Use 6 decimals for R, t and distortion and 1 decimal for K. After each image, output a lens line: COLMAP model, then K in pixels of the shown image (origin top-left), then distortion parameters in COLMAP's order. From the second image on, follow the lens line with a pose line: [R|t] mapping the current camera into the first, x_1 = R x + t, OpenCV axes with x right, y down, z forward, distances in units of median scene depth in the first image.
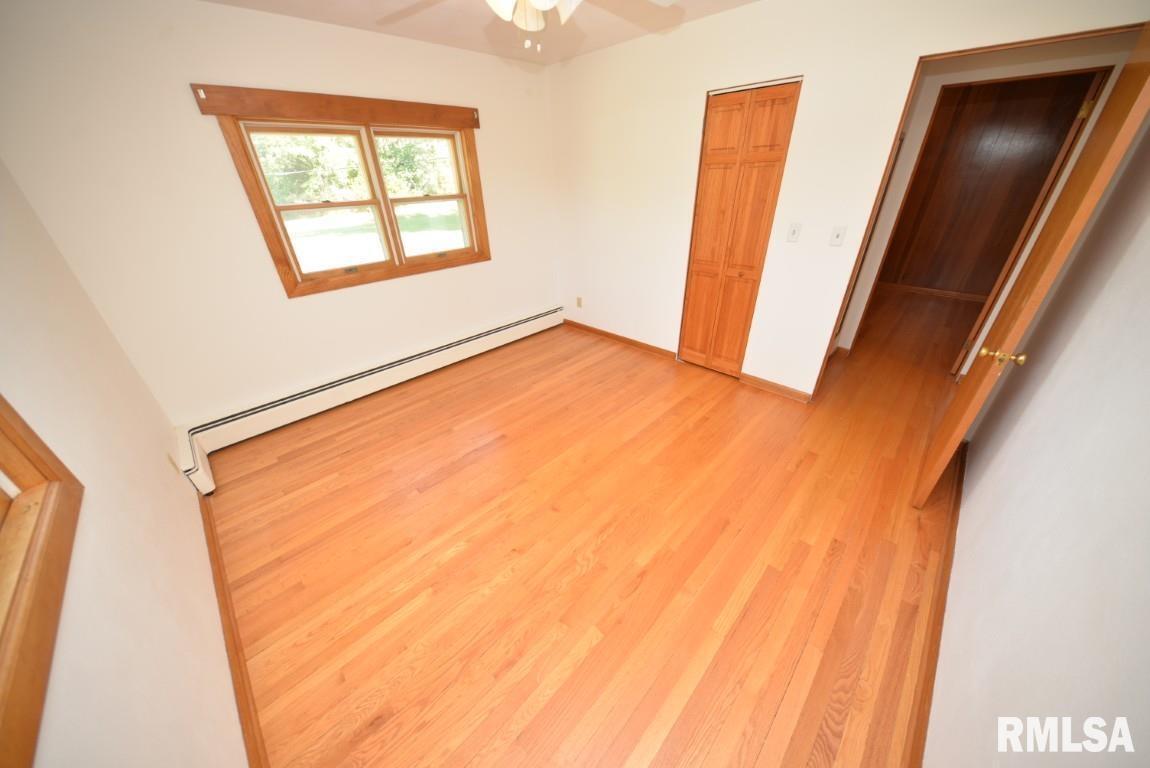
lens RADIAL K [[375.9, 0, 573.9], [0, 375.9, 388.2], [0, 0, 1]] dist [0.002738, -0.005579]
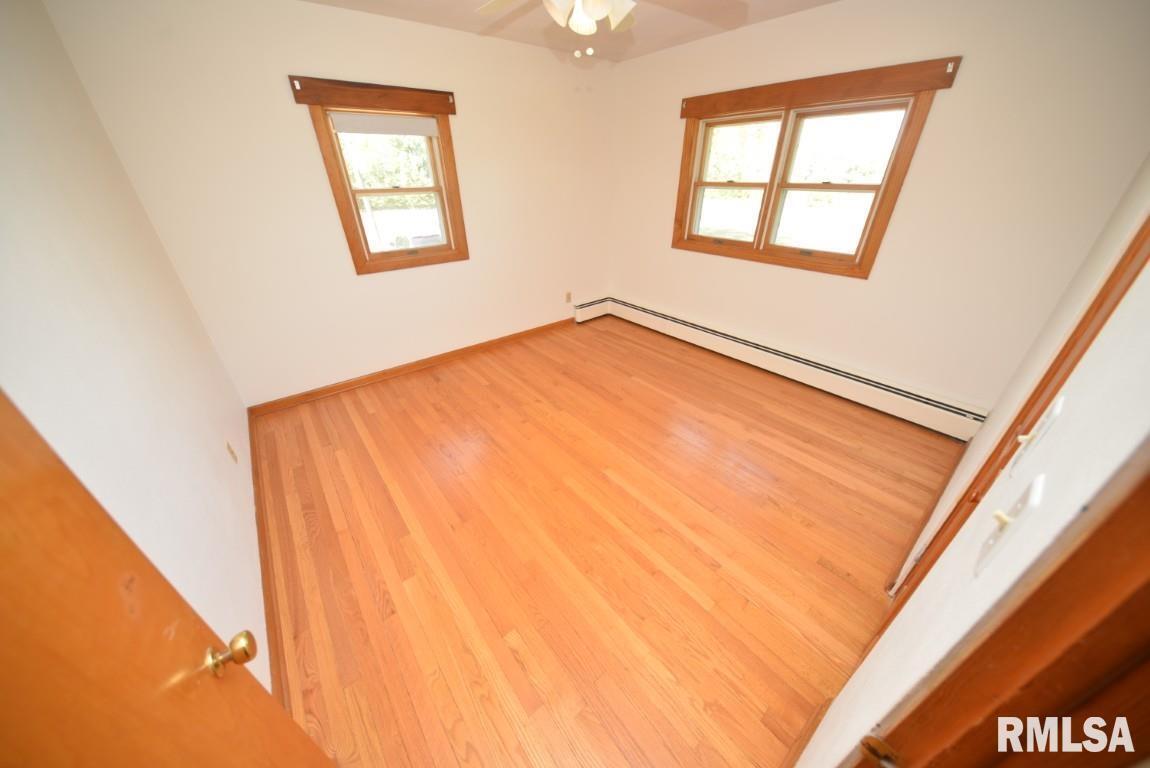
lens RADIAL K [[375.9, 0, 573.9], [0, 375.9, 388.2], [0, 0, 1]] dist [0.002738, -0.005579]
pose [[-0.113948, 0.523483, -0.844382, 0.680103], [-0.477463, 0.716475, 0.508619, -0.358494], [0.871232, 0.461117, 0.168302, 0.605088]]
